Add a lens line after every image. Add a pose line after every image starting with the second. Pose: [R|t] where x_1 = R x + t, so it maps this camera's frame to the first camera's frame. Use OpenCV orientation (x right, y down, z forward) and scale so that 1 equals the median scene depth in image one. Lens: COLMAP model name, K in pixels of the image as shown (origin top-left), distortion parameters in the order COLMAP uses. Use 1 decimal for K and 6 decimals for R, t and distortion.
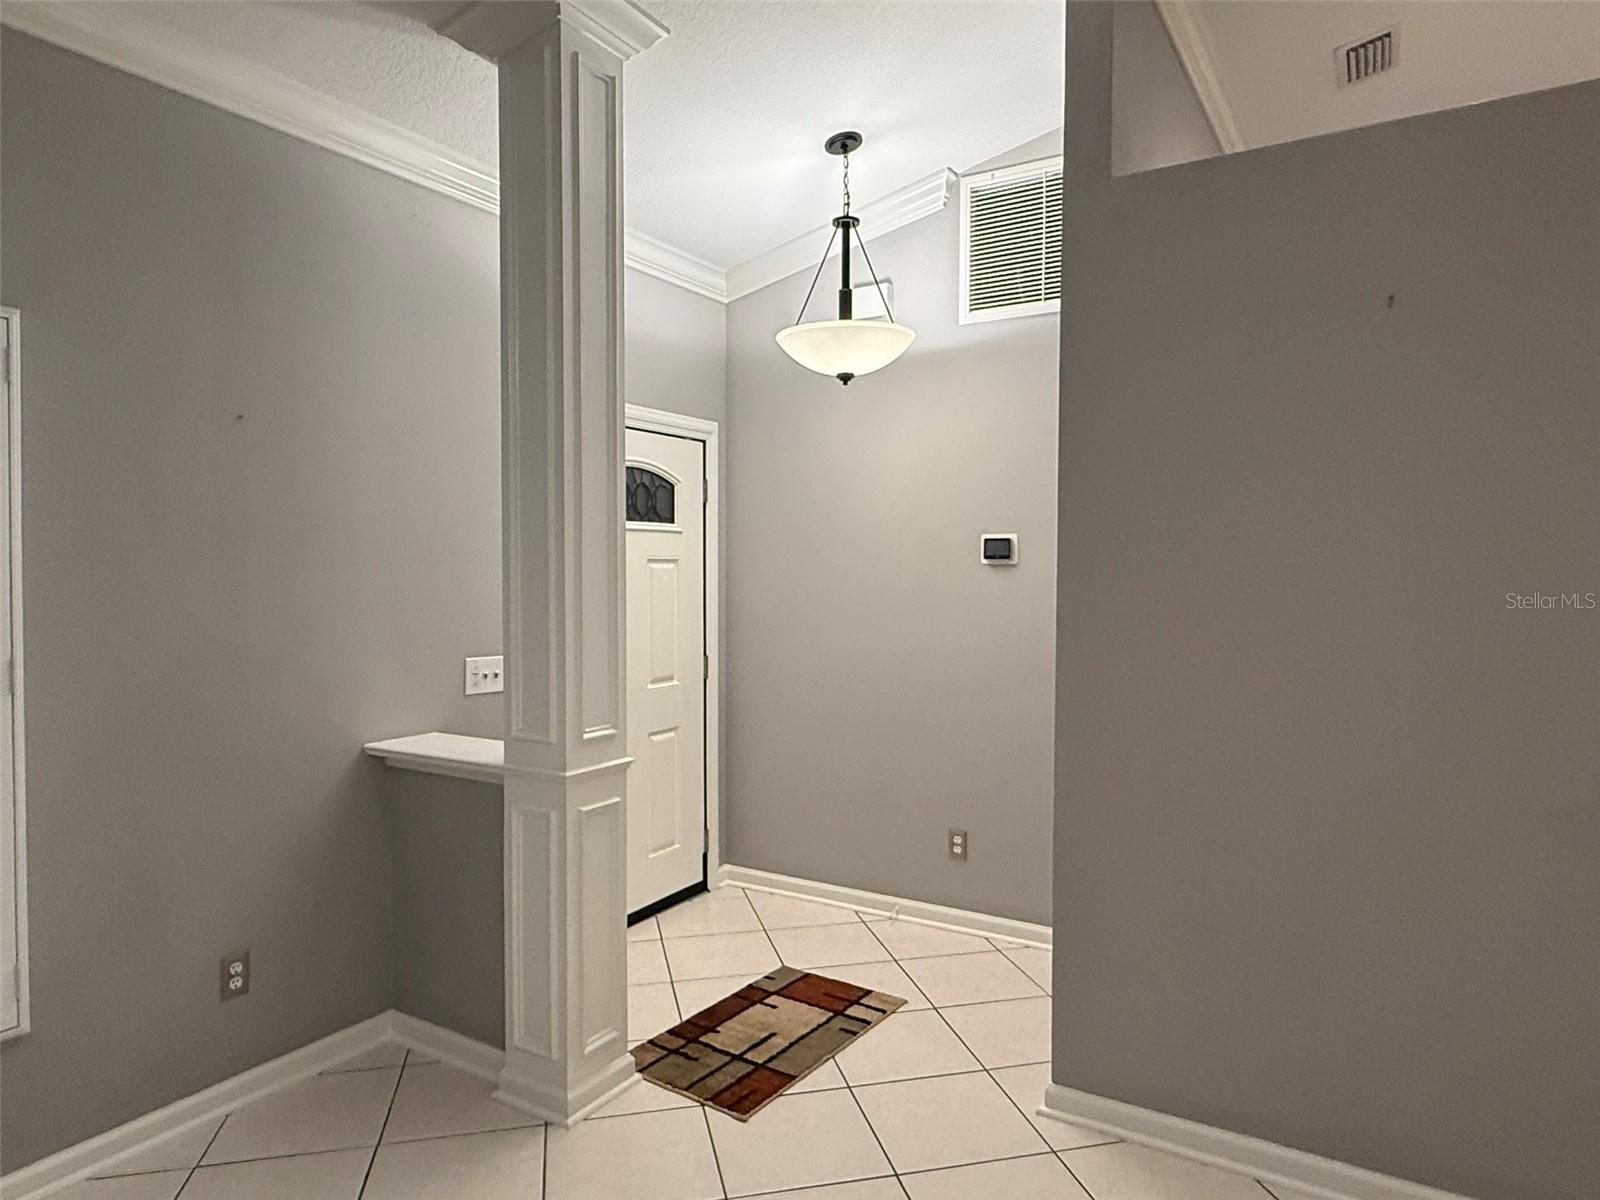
lens RADIAL K [[995.2, 0, 800.0], [0, 995.2, 600.0], [0, 0, 1]] dist [-0.001531, -0.000950]
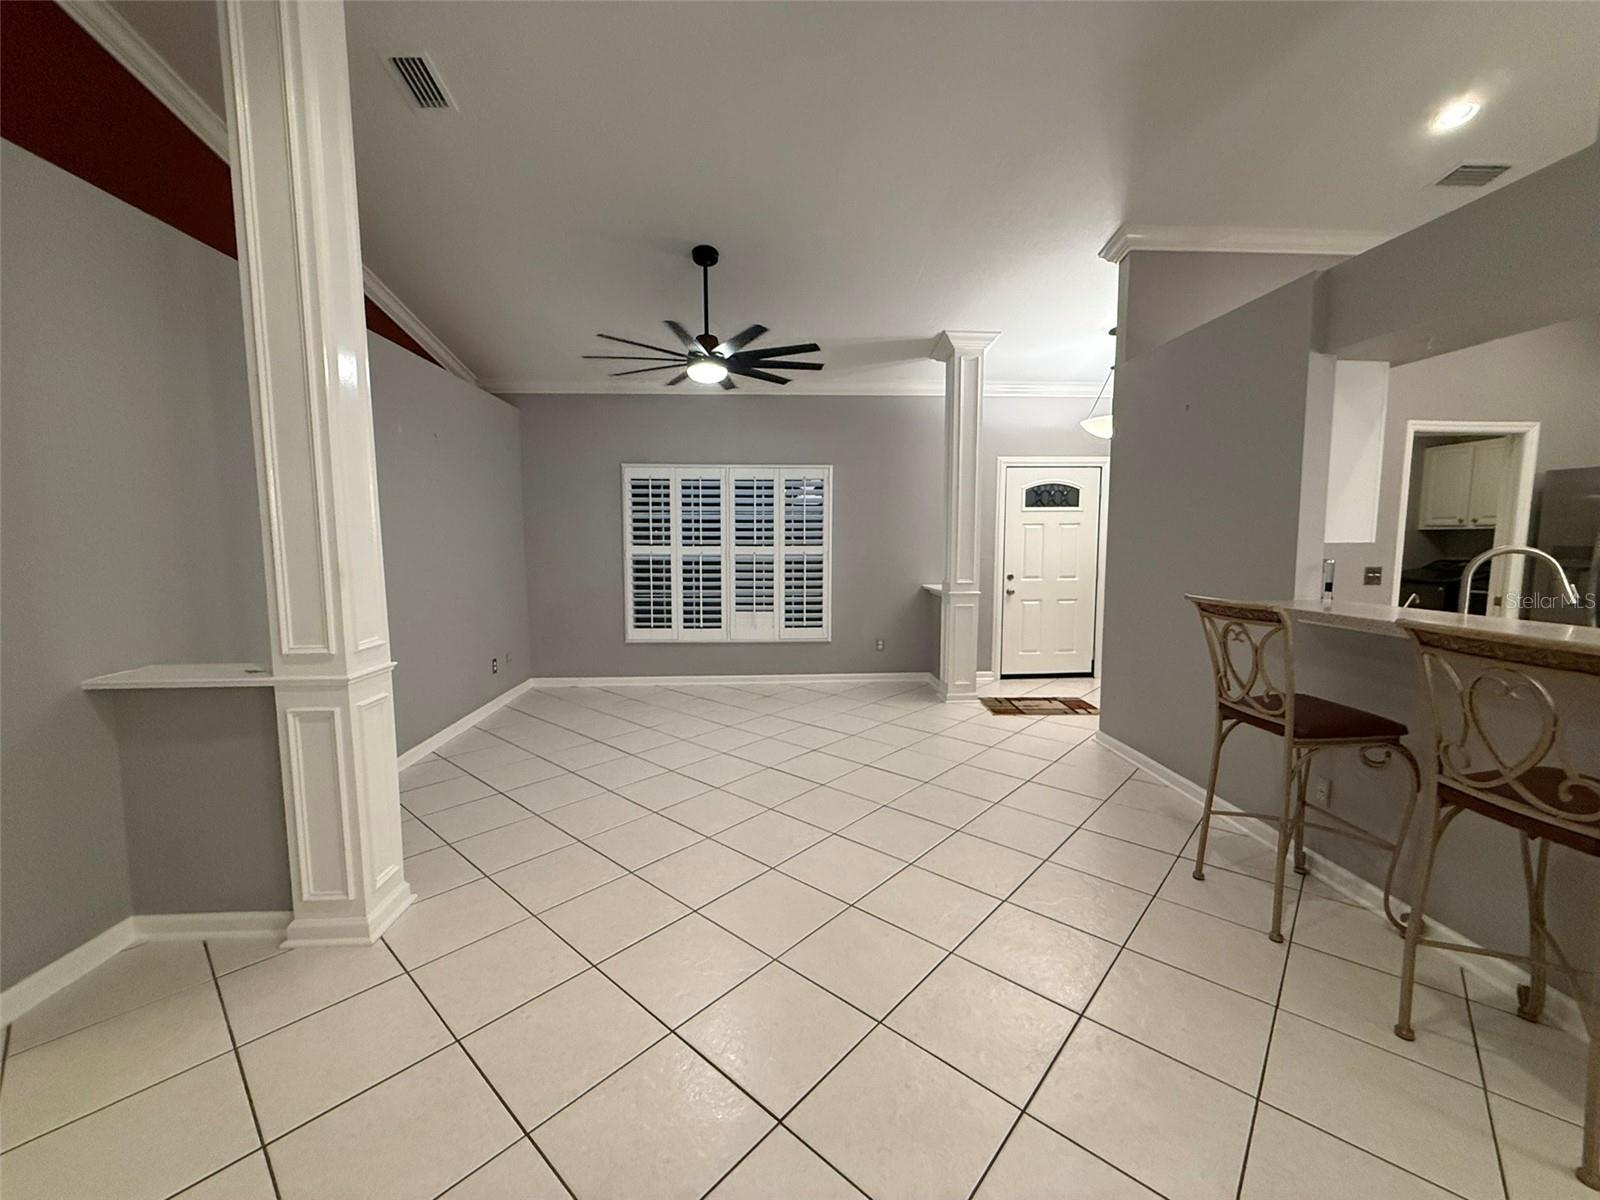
lens RADIAL K [[637.1, 0, 793.8], [0, 637.1, 599.3], [0, 0, 1]] dist [0.000236, -0.000116]
pose [[0.575260, 0.074245, -0.814594, 0.717834], [-0.021623, 0.996904, 0.075592, 0.036678], [0.817685, -0.025871, 0.575085, -0.357407]]
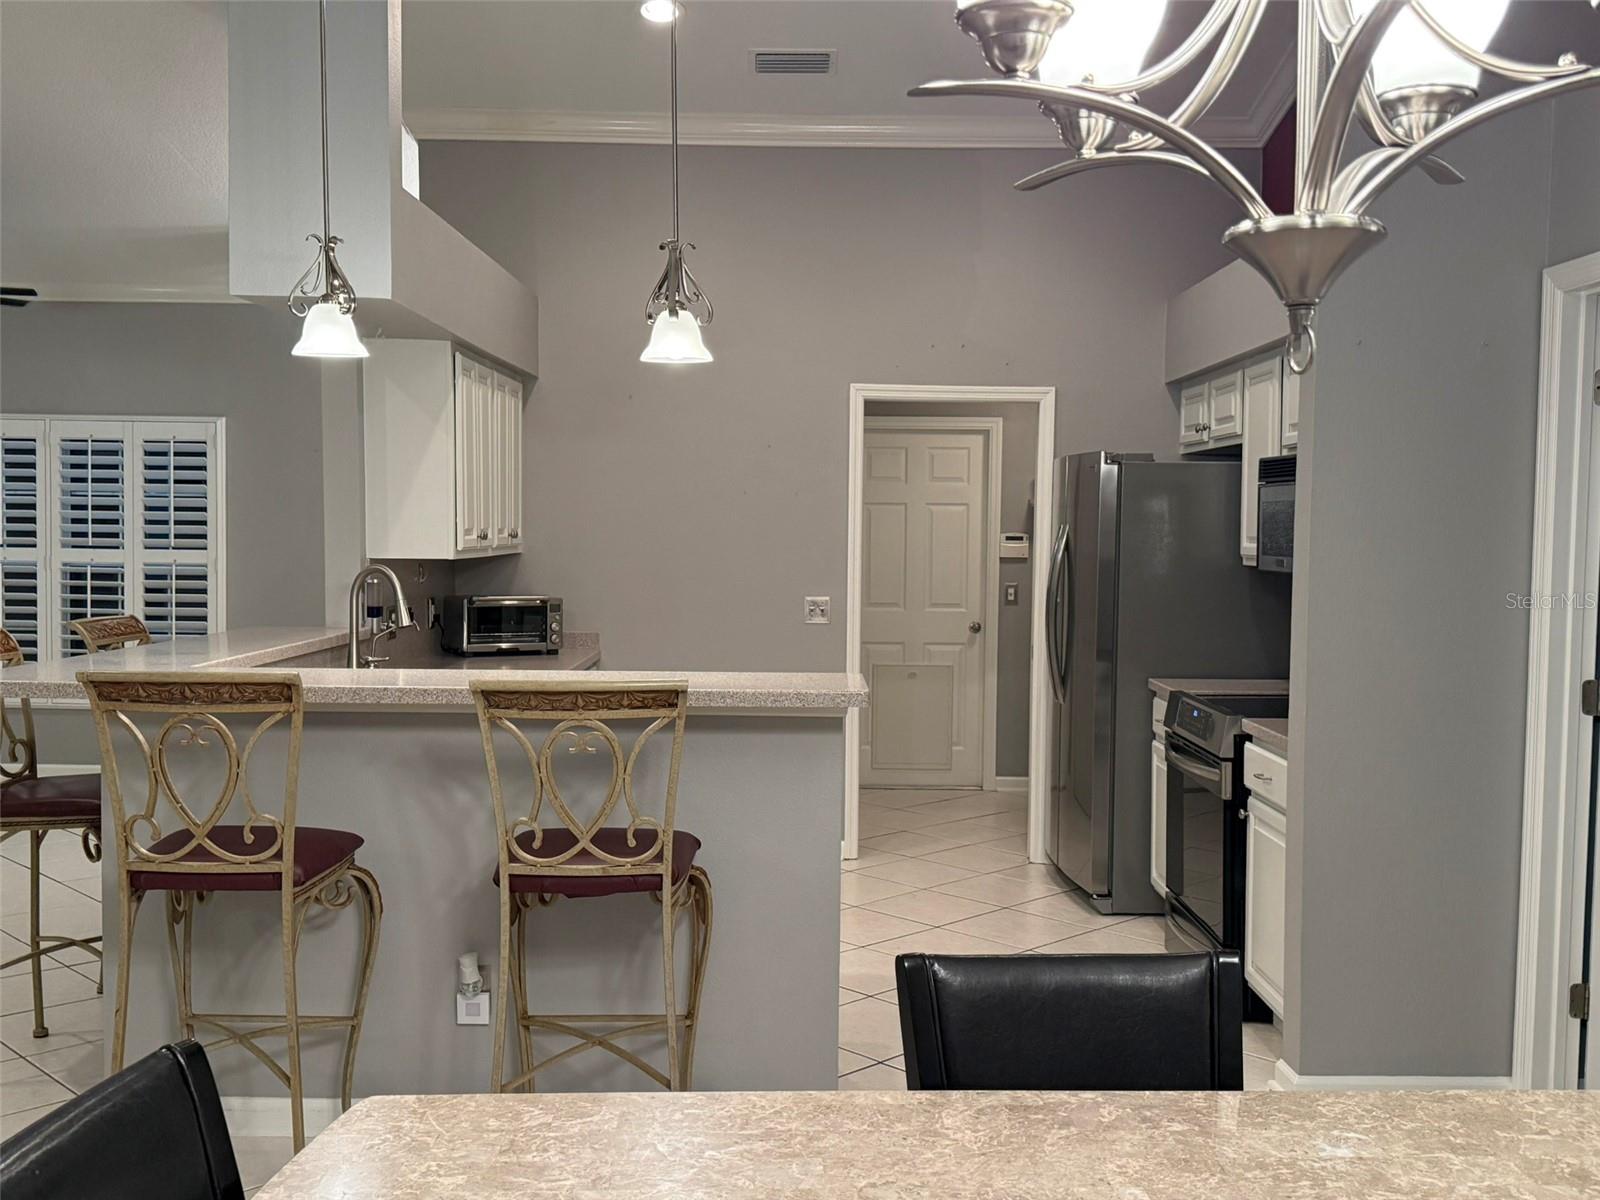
lens RADIAL K [[1543.3, 0, 798.5], [0, 1543.3, 605.6], [0, 0, 1]] dist [0.192482, -0.418435]
pose [[0.525785, 0.048541, -0.849232, 1.855532], [-0.039266, 0.998691, 0.032773, -0.004310], [0.849711, 0.016114, 0.527003, 0.100349]]
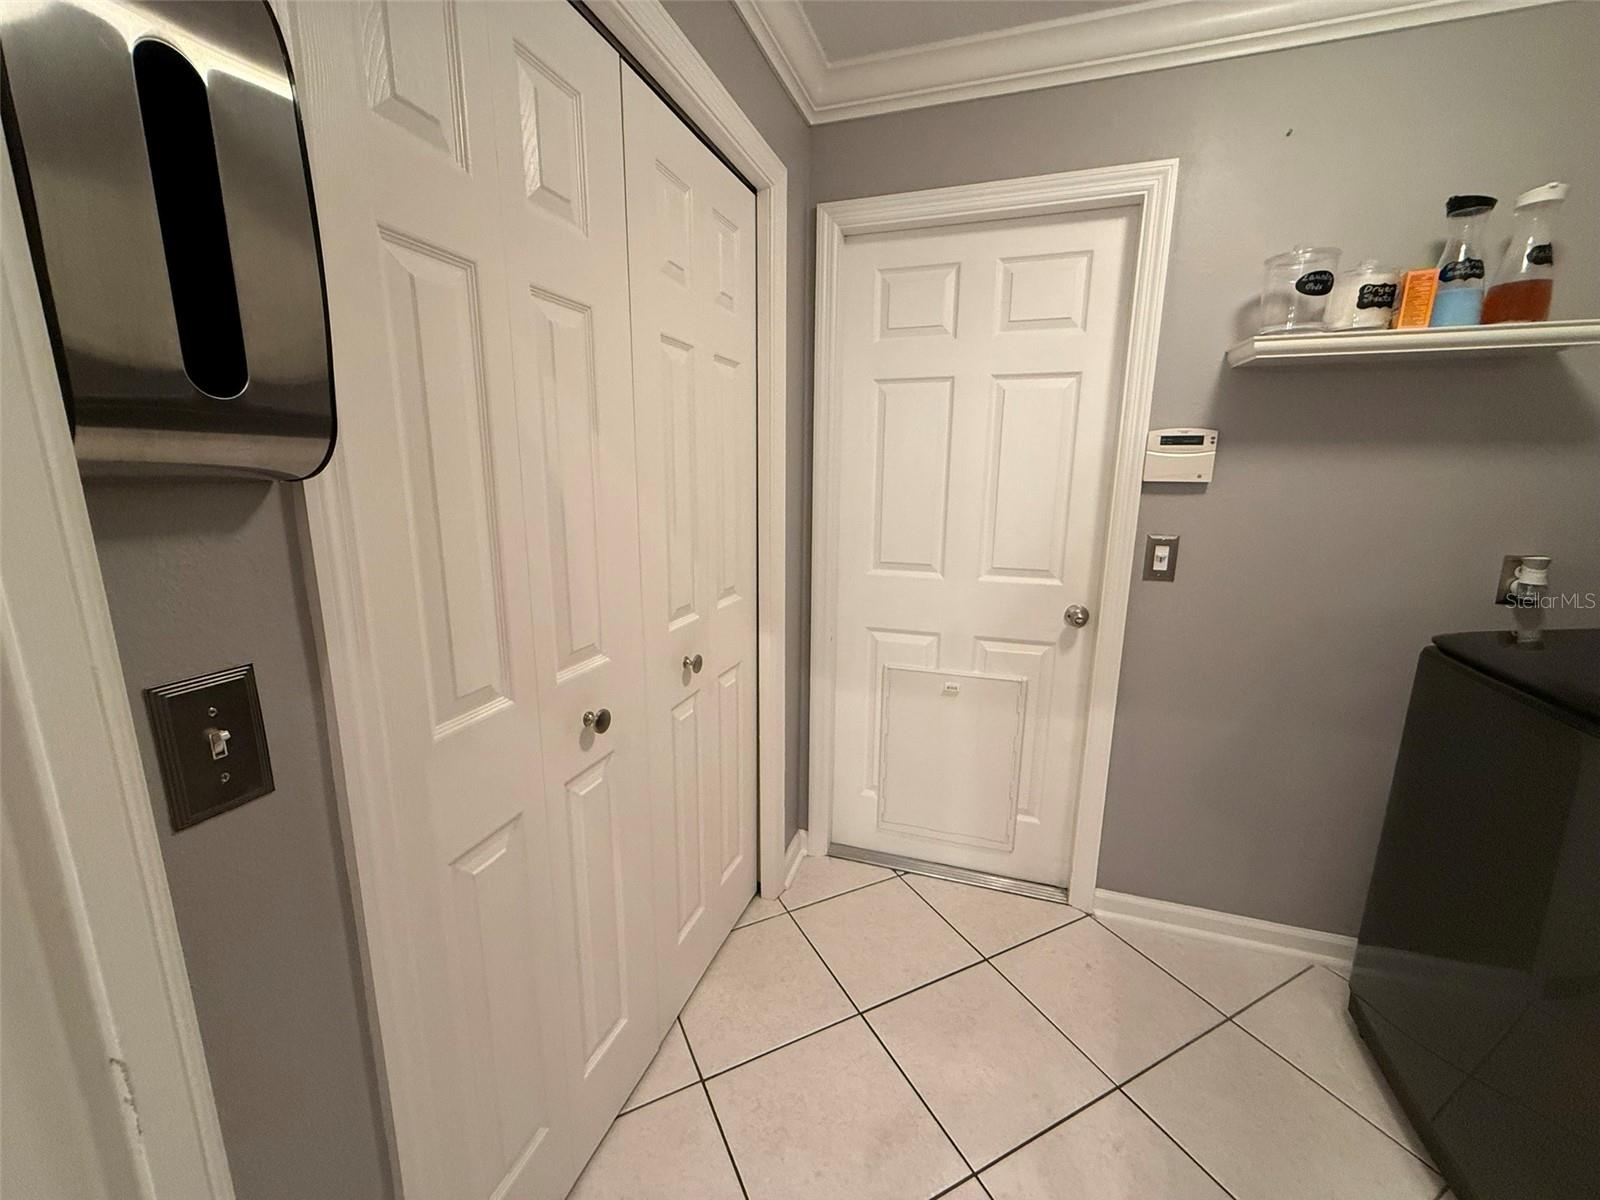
lens RADIAL K [[637.1, 0, 793.8], [0, 637.1, 599.3], [0, 0, 1]] dist [0.000236, -0.000116]
pose [[0.225346, 0.195092, -0.954546, 0.531170], [-0.041291, 0.980779, 0.190705, -0.006270], [0.973403, -0.003560, 0.229070, 1.154144]]
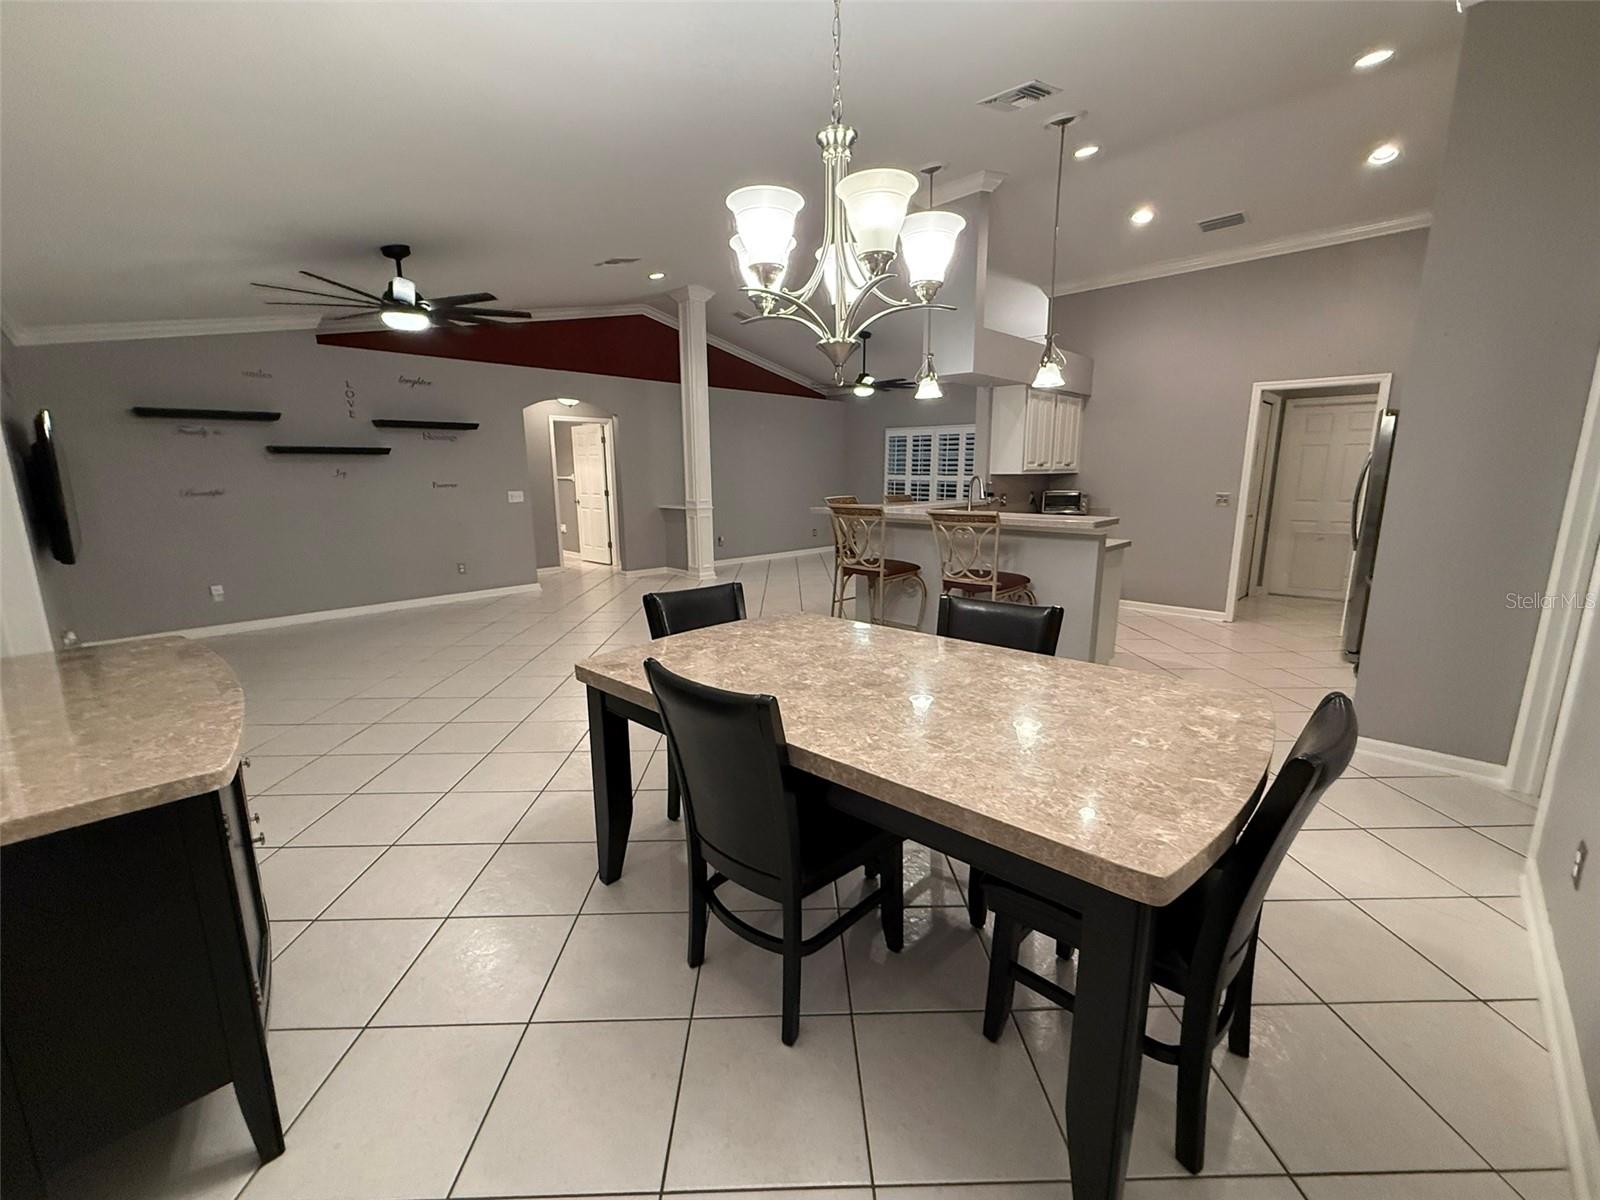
lens RADIAL K [[655.0, 0, 797.3], [0, 655.0, 599.9], [0, 0, 1]] dist [0.000303, -0.000101]
pose [[-0.204850, 0.189943, -0.960187, 2.074513], [-0.028591, 0.979410, 0.199846, 0.009258], [0.978376, 0.068391, -0.195201, 0.382273]]
